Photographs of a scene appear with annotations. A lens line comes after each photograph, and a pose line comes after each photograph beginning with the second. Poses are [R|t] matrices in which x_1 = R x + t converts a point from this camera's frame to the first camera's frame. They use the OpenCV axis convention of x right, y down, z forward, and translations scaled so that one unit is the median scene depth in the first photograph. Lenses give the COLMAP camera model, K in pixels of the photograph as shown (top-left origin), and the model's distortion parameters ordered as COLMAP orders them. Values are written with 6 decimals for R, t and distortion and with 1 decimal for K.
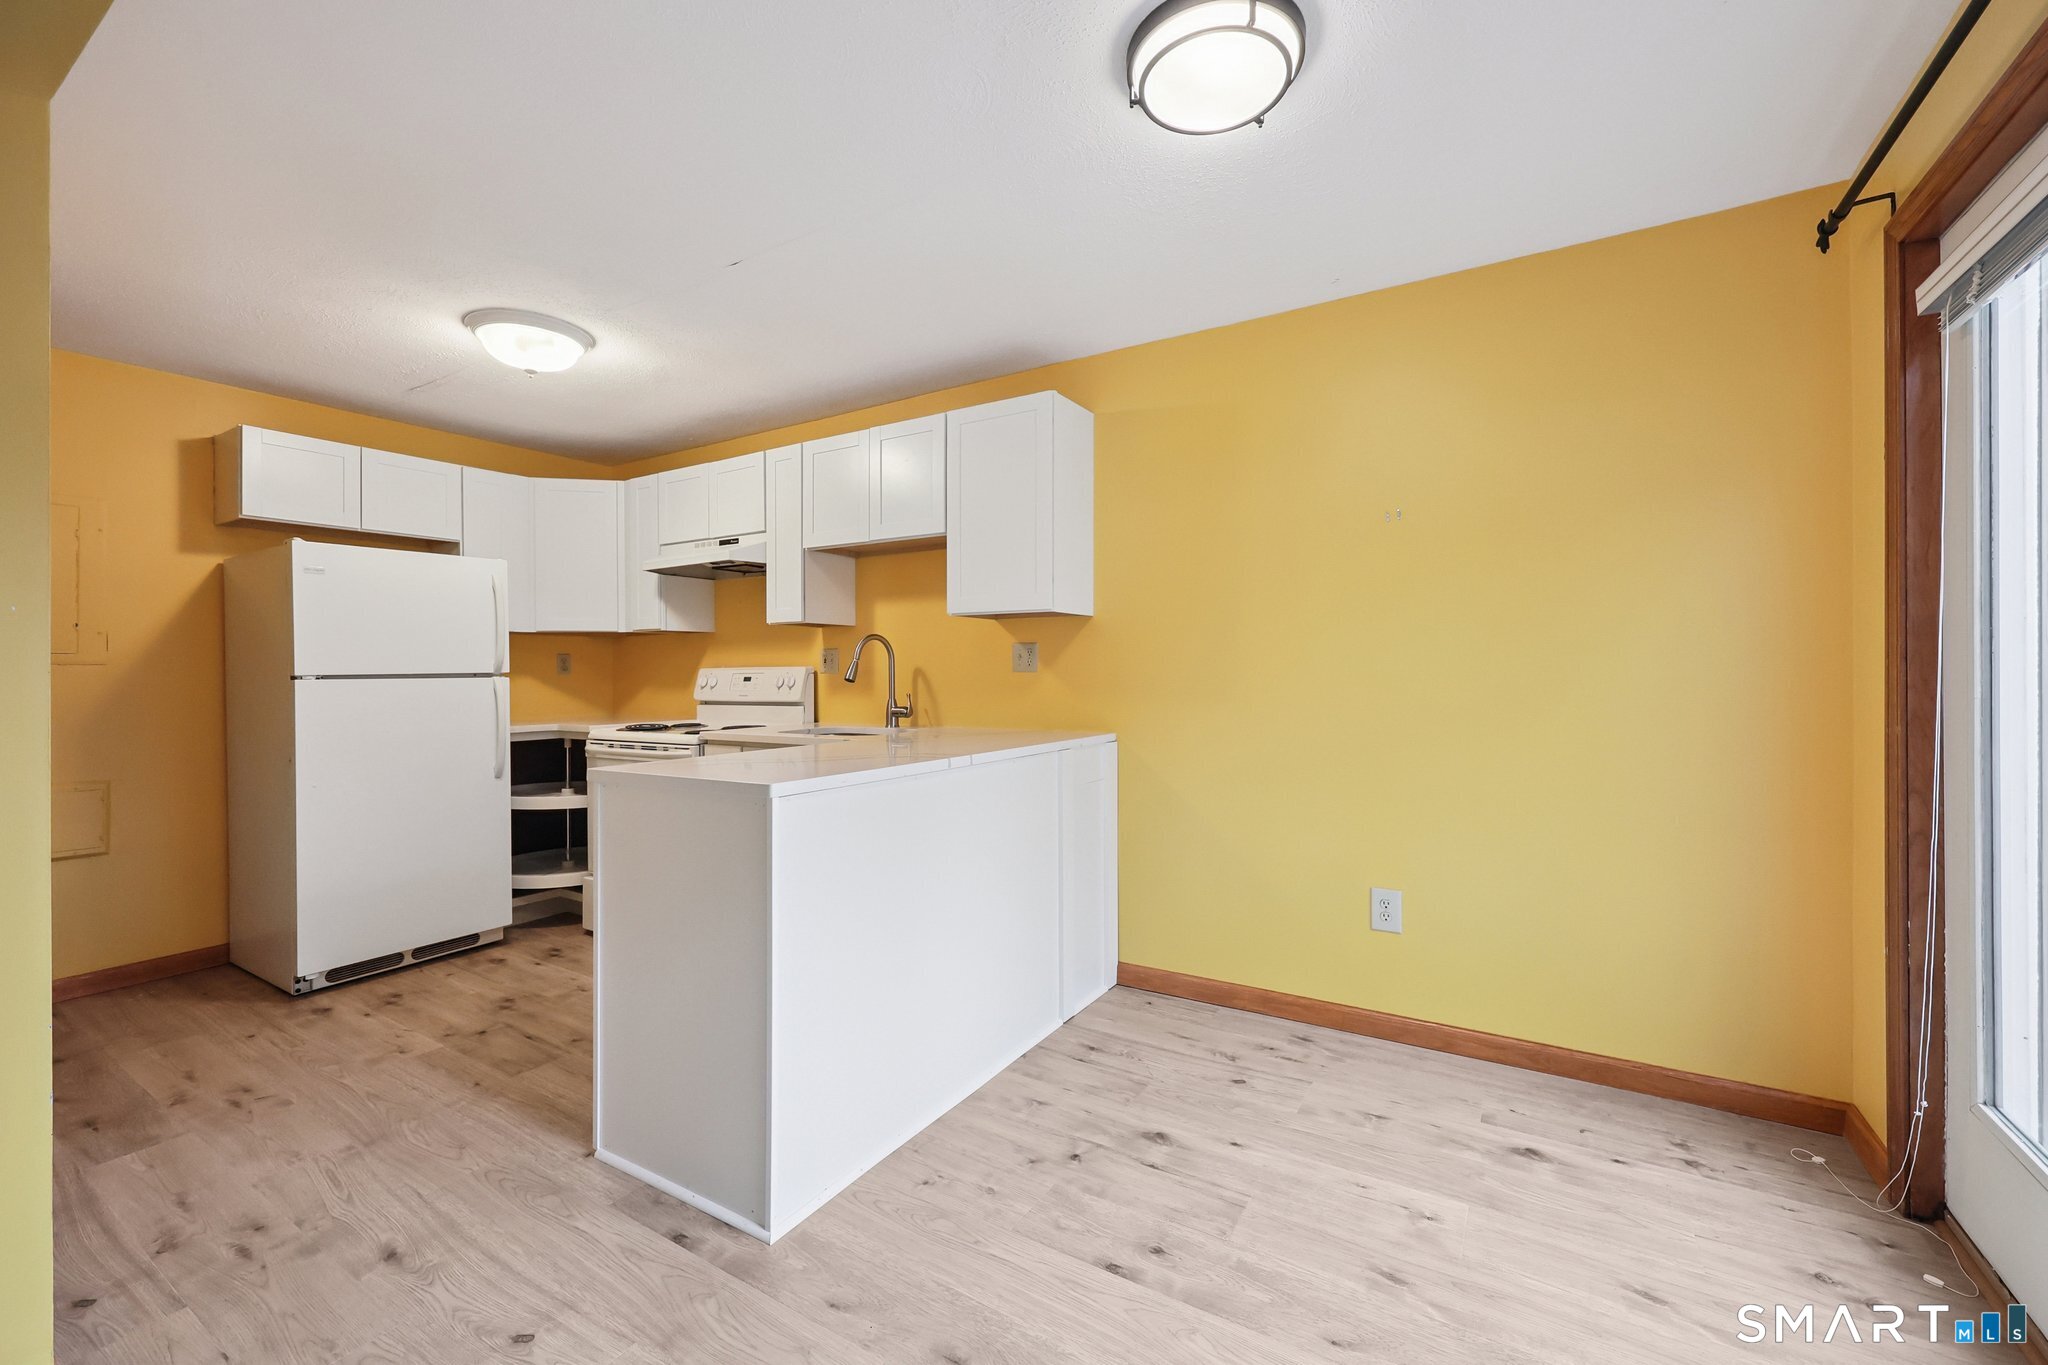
lens RADIAL K [[827.5, 0, 1025.3], [0, 827.5, 680.9], [0, 0, 1]] dist [-0.000657, 0.000854]
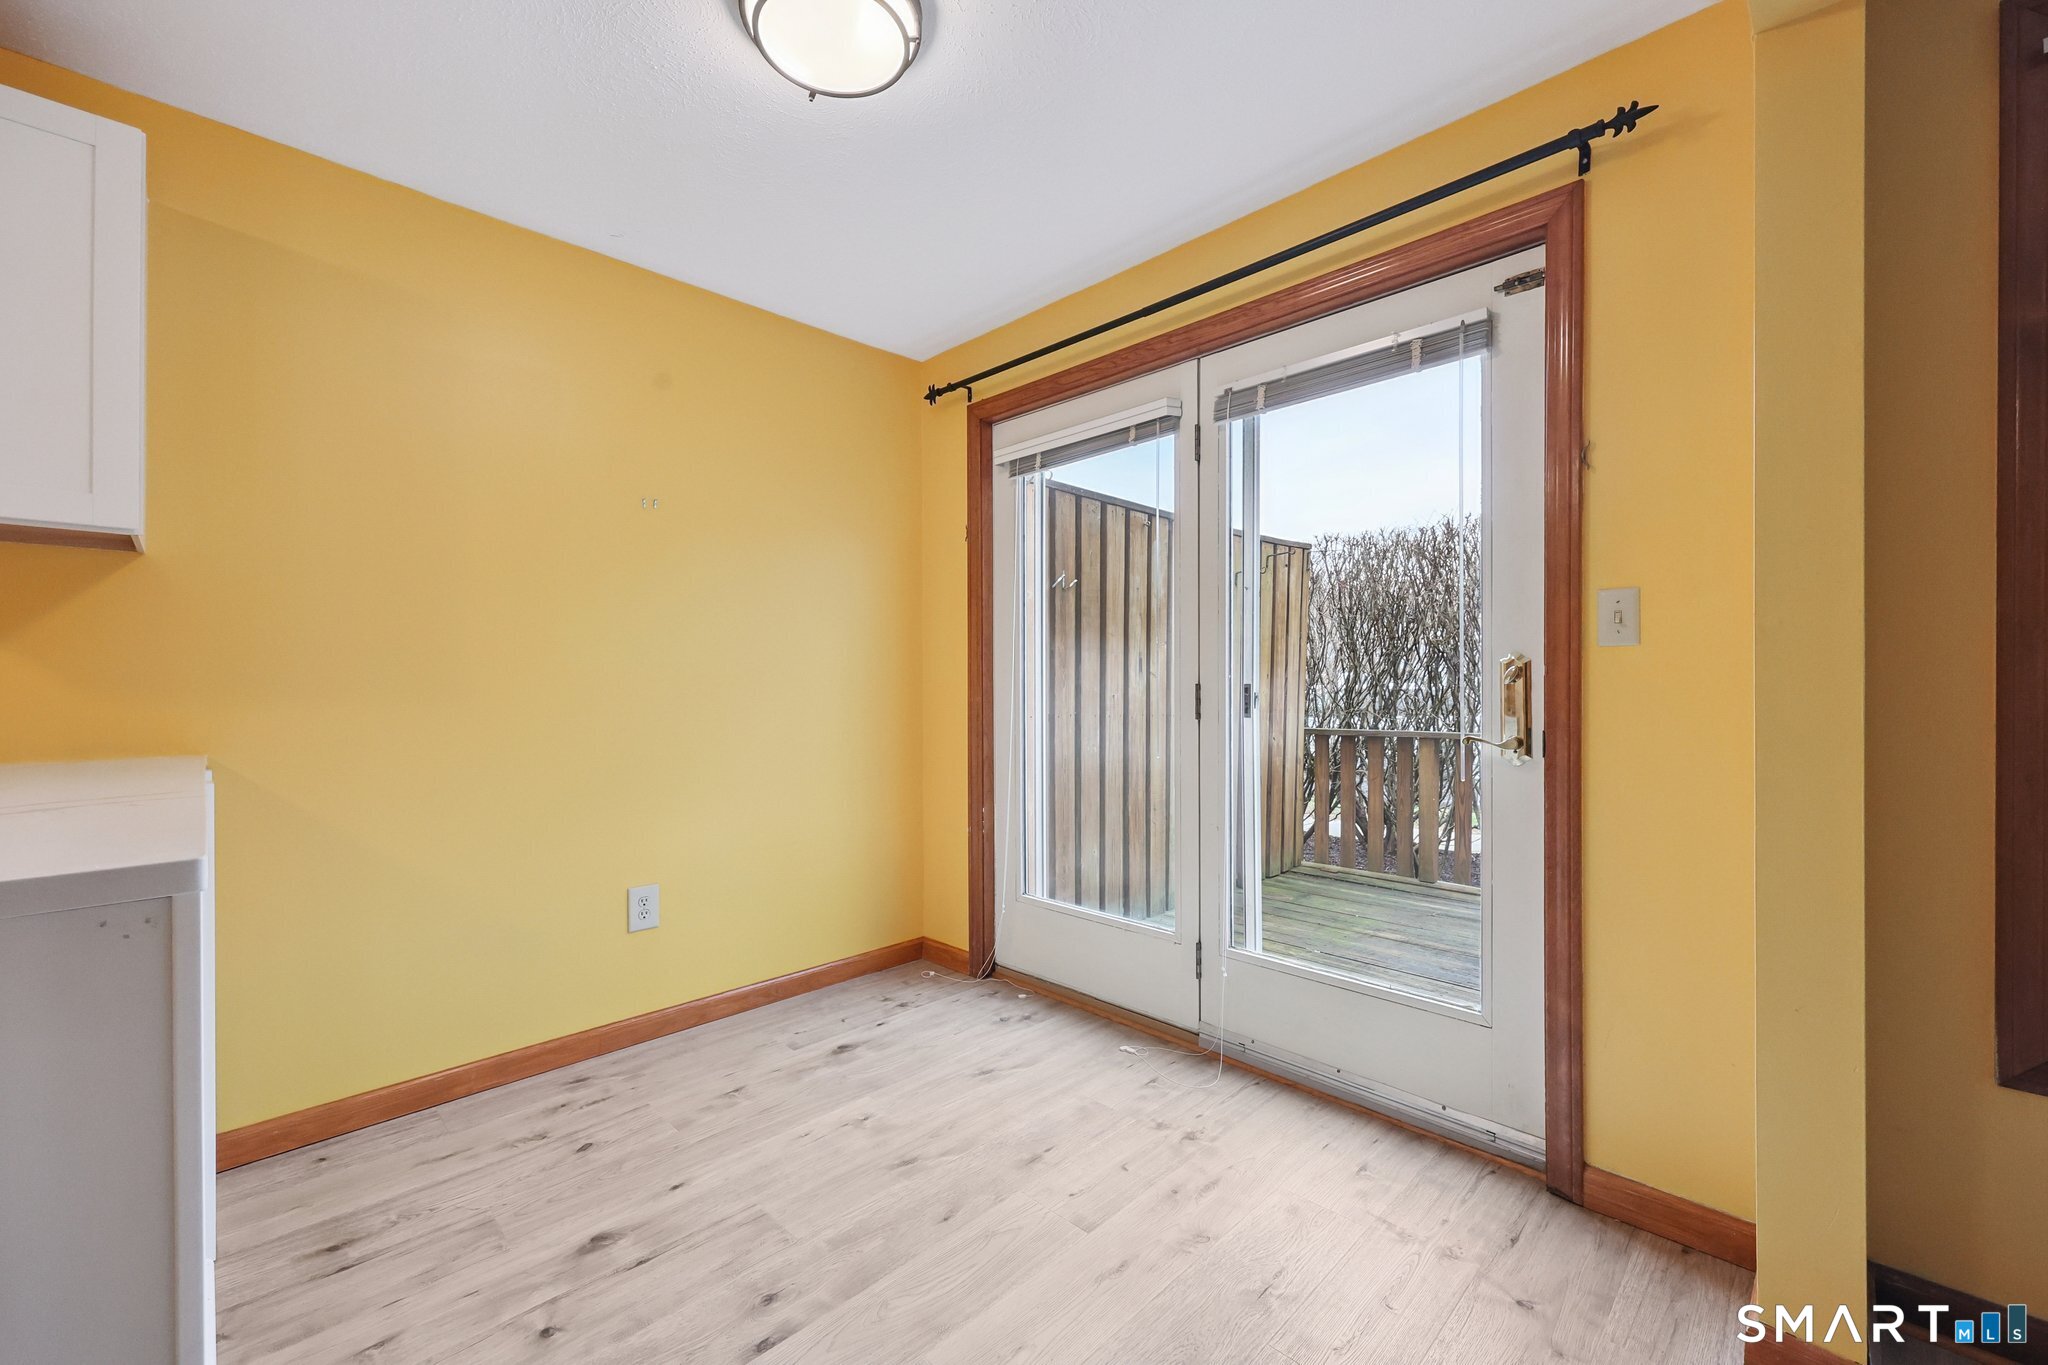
lens RADIAL K [[827.5, 0, 1029.5], [0, 827.5, 691.6], [0, 0, 1]] dist [-0.000657, 0.000854]
pose [[0.217918, 0.001965, 0.975965, -0.513912], [0.015526, 0.999864, -0.005480, 0.046045], [-0.975844, 0.016347, 0.217858, 0.430618]]
